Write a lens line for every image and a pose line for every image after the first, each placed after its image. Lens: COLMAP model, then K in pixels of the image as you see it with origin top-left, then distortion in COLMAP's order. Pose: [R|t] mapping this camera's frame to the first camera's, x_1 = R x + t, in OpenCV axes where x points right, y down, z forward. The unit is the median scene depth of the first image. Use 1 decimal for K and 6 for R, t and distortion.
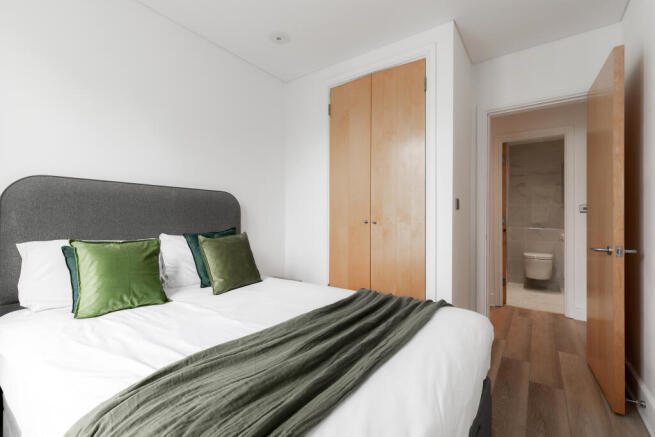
lens RADIAL K [[292.3, 0, 330.4], [0, 292.3, 216.5], [0, 0, 1]] dist [0.004482, 0.000641]
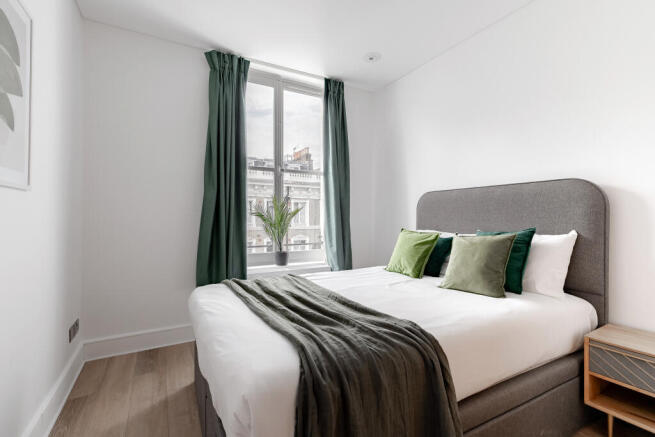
lens RADIAL K [[292.3, 0, 330.4], [0, 292.3, 216.5], [0, 0, 1]] dist [0.004482, 0.000641]
pose [[-0.401530, 0.001577, -0.915845, 0.708016], [0.015993, 0.999858, -0.005290, 0.003651], [0.915706, -0.016771, -0.401498, 0.978052]]
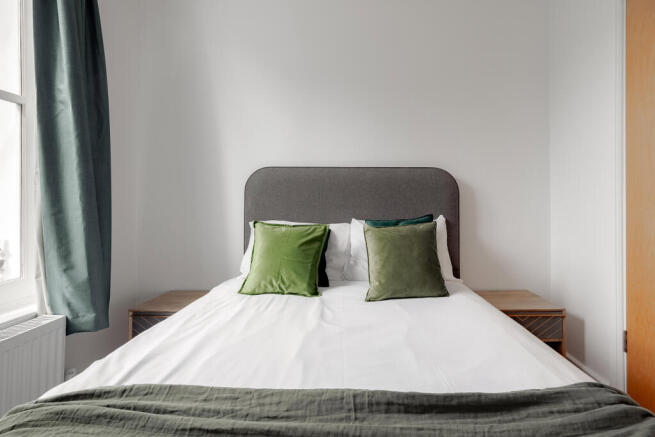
lens RADIAL K [[305.0, 0, 369.3], [0, 305.0, 210.3], [0, 0, 1]] dist [0.000104, 0.000241]
pose [[0.600447, 0.021245, -0.799383, 0.230325], [0.003935, 0.999556, 0.029521, 0.004152], [0.799655, -0.020871, 0.600097, 0.477320]]
